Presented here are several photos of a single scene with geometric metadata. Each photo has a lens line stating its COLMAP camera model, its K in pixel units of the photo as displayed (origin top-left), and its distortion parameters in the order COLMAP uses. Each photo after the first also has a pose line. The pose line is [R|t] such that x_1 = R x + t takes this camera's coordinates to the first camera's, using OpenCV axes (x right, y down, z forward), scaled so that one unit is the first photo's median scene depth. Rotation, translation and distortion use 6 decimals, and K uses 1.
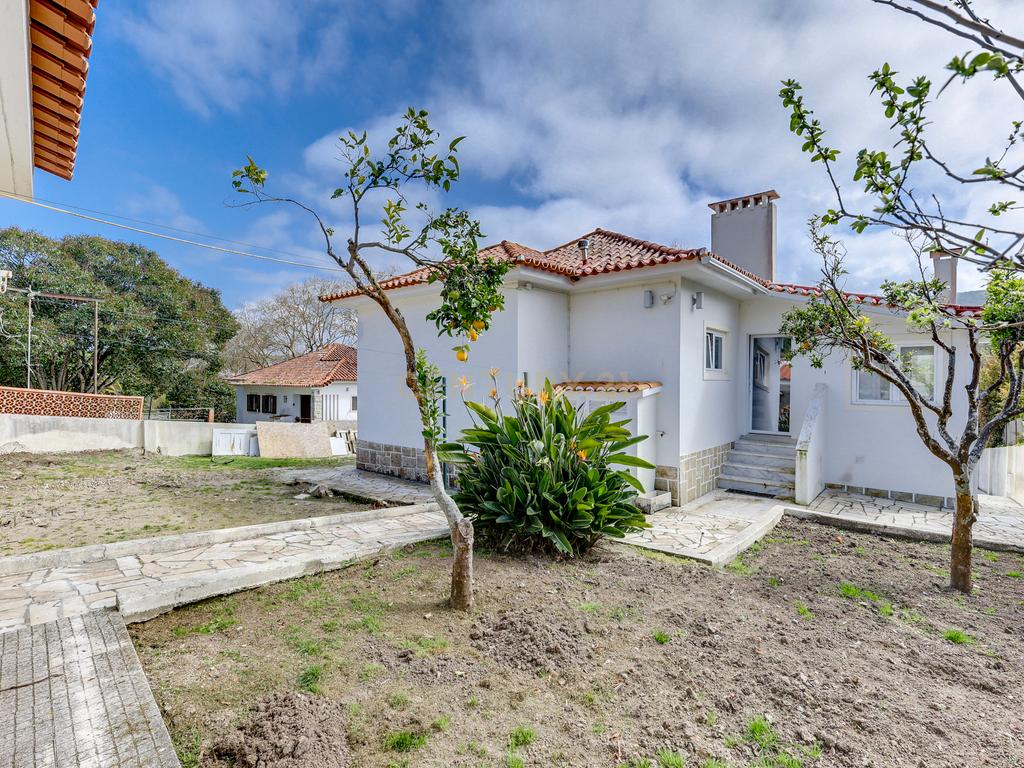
lens RADIAL K [[494.3, 0, 512.0], [0, 494.3, 384.0], [0, 0, 1]] dist [0.002392, 0.000610]
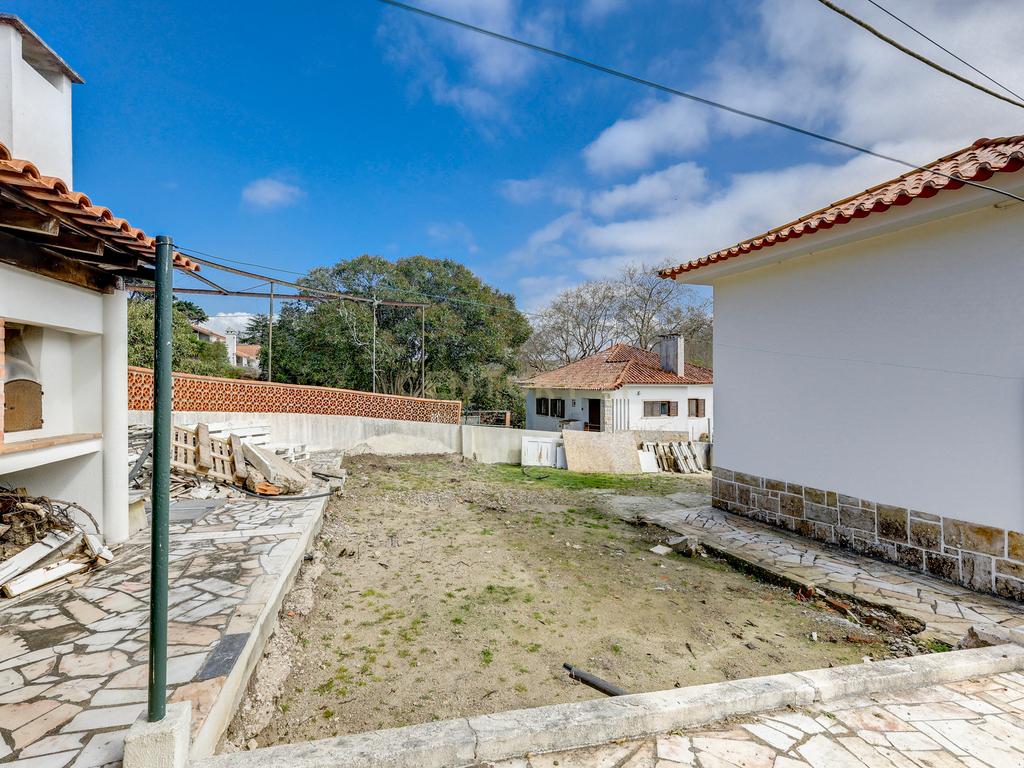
lens RADIAL K [[491.1, 0, 512.0], [0, 491.1, 384.0], [0, 0, 1]] dist [0.032527, 0.000061]
pose [[0.874908, -0.006401, -0.484246, -0.164386], [0.004004, 0.999974, -0.005985, -0.001811], [0.484272, 0.003298, 0.874911, 0.175335]]
